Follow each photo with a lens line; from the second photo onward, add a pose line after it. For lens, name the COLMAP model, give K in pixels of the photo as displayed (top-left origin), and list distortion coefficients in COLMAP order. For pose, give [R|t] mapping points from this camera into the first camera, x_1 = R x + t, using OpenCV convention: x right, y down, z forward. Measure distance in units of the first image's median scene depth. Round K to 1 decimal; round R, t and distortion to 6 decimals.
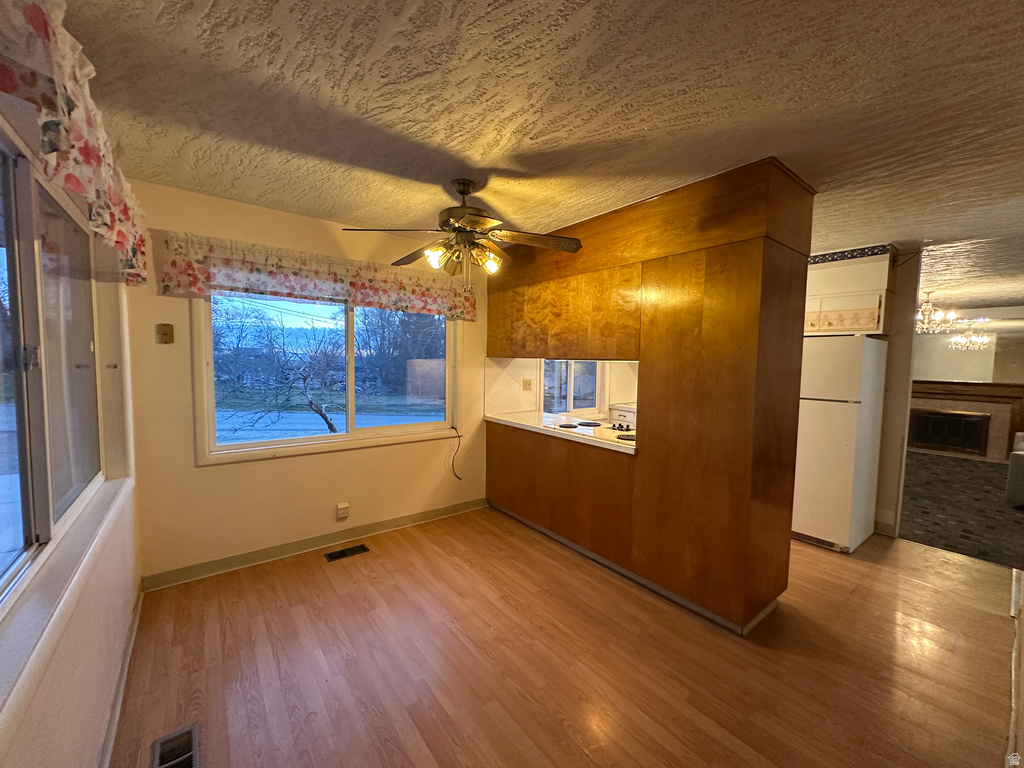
lens RADIAL K [[408.0, 0, 510.6], [0, 408.0, 385.8], [0, 0, 1]] dist [0.000509, 0.000134]
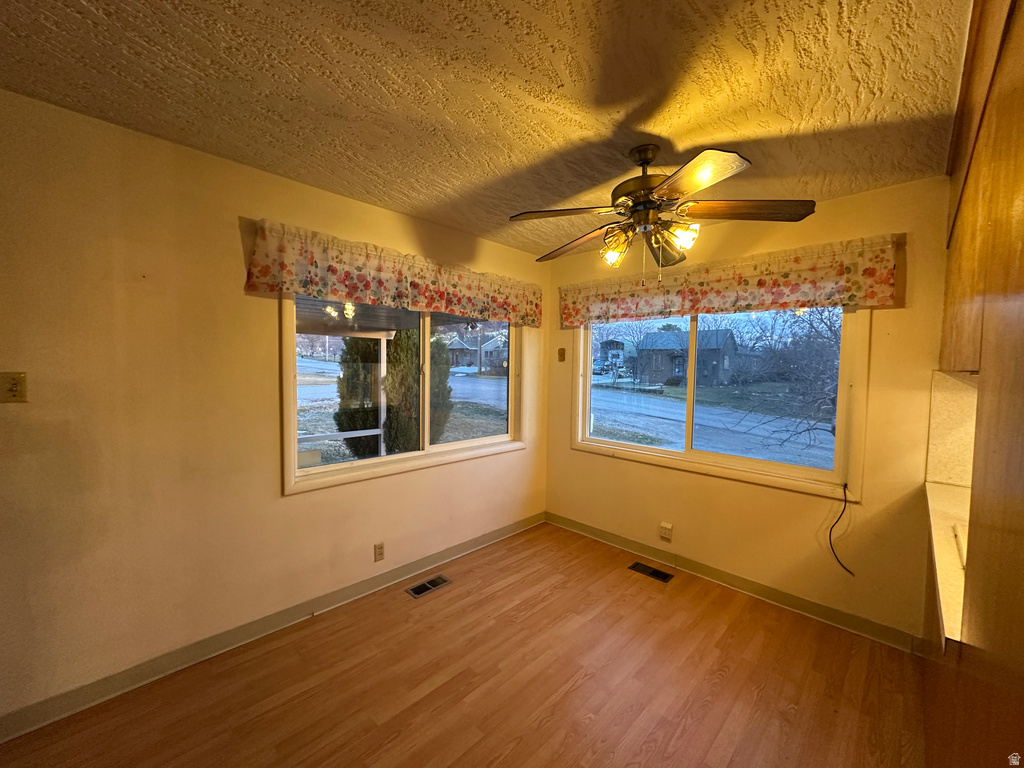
lens RADIAL K [[408.0, 0, 511.9], [0, 408.0, 385.3], [0, 0, 1]] dist [0.000509, 0.000134]
pose [[0.129997, 0.031393, -0.991017, 0.518582], [-0.077489, 0.996763, 0.021411, -0.028860], [0.988482, 0.074010, 0.132009, 0.529980]]
